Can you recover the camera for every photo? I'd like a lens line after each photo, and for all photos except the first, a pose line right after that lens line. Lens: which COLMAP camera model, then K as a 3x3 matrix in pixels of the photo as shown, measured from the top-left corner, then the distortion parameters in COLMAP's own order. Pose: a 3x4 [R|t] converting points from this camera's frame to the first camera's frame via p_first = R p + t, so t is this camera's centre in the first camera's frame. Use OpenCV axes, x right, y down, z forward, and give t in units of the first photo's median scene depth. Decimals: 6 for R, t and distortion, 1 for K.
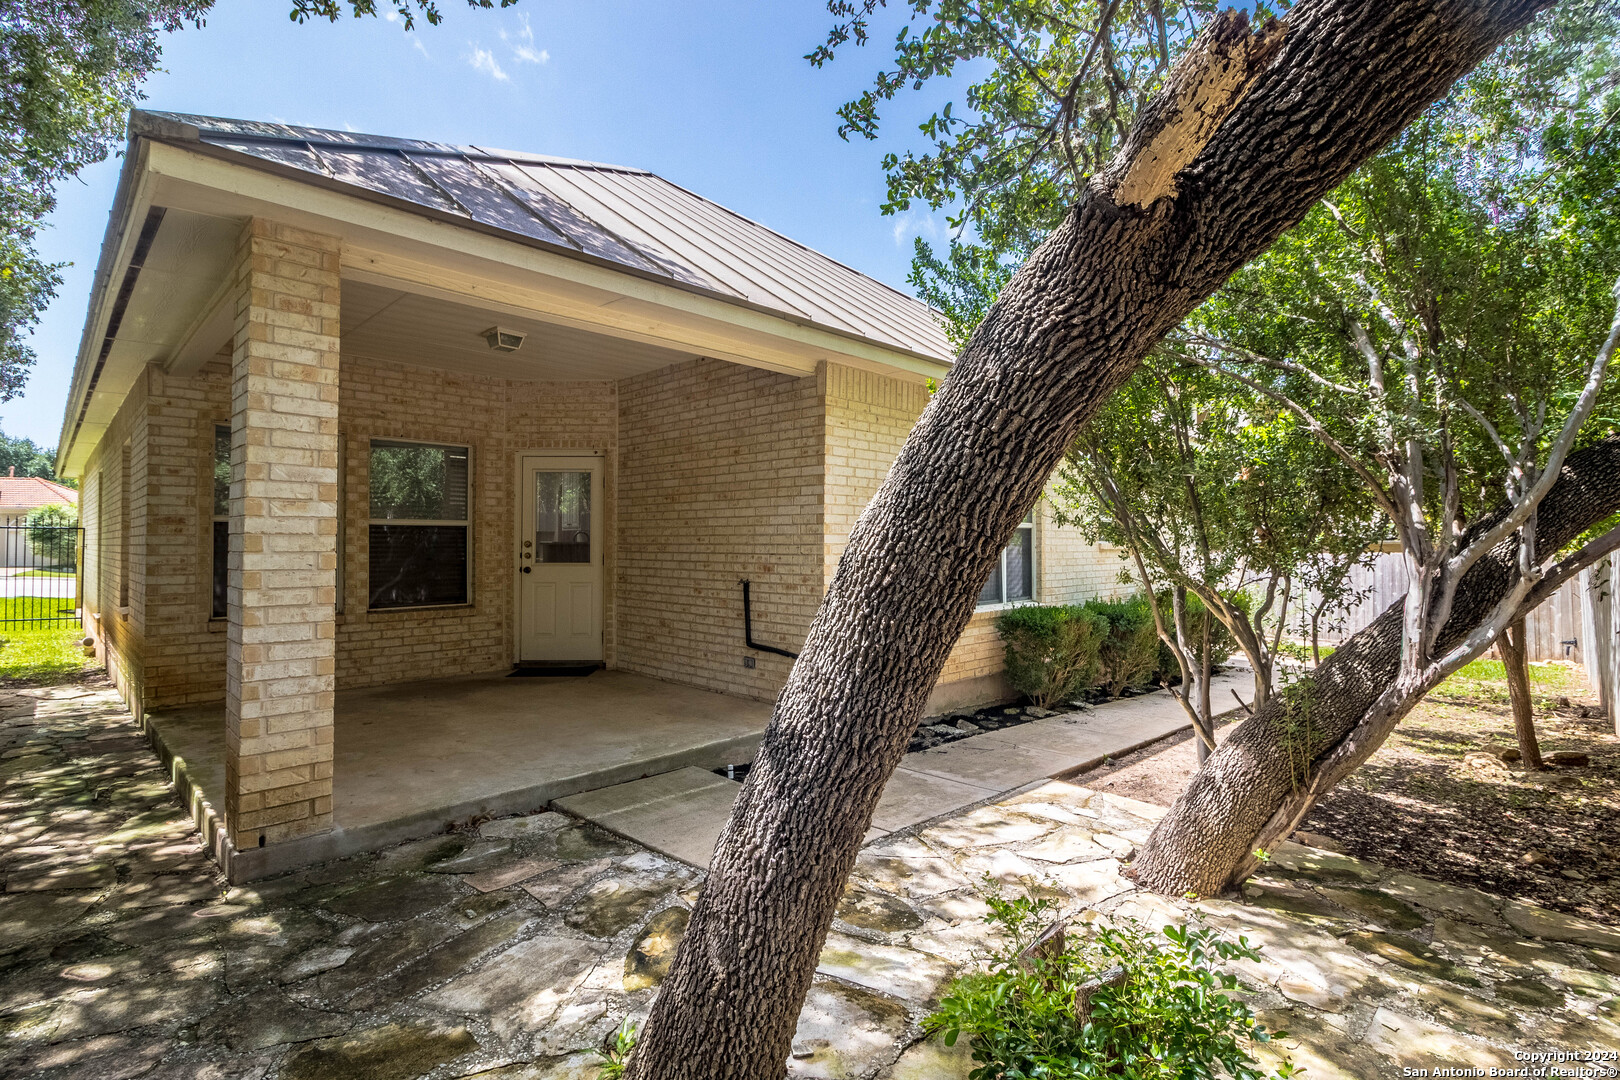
lens RADIAL K [[770.4, 0, 810.0], [0, 770.4, 540.0], [0, 0, 1]] dist [-0.017306, -0.000707]
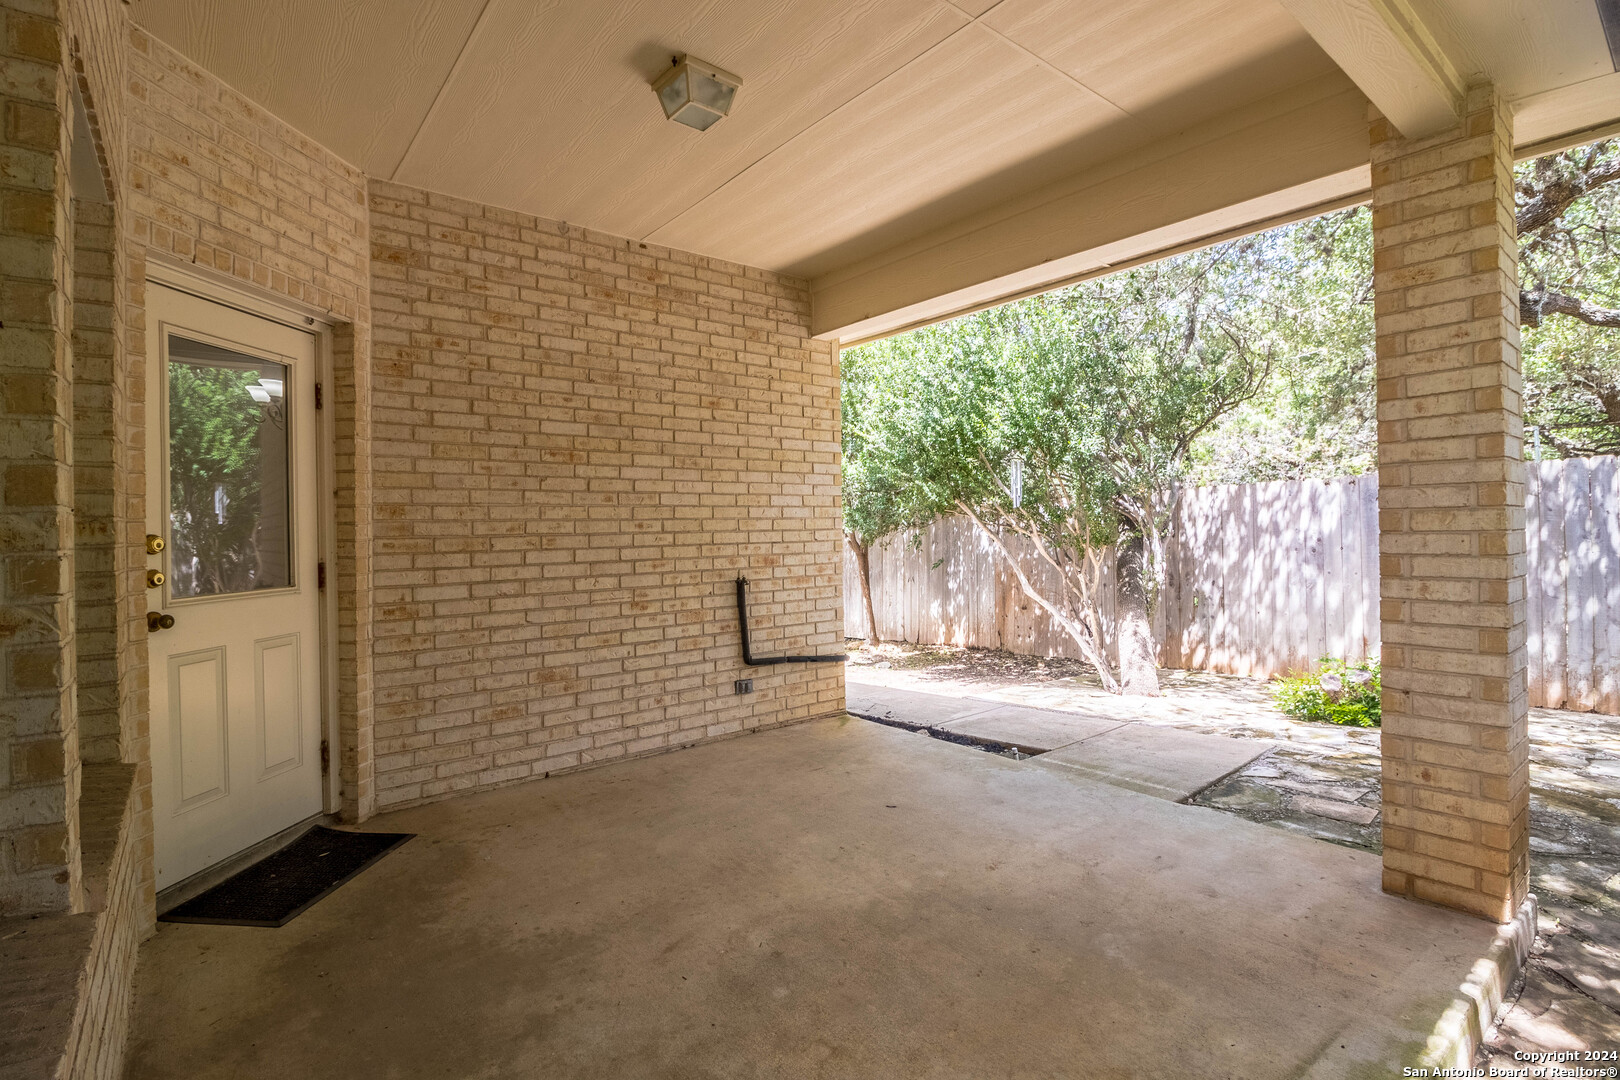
lens RADIAL K [[770.4, 0, 810.0], [0, 770.4, 540.0], [0, 0, 1]] dist [-0.017306, -0.000707]
pose [[0.111672, -0.018129, 0.993580, -0.795836], [0.014427, 0.999758, 0.016620, 0.002803], [-0.993640, 0.012479, 0.111907, 0.820695]]
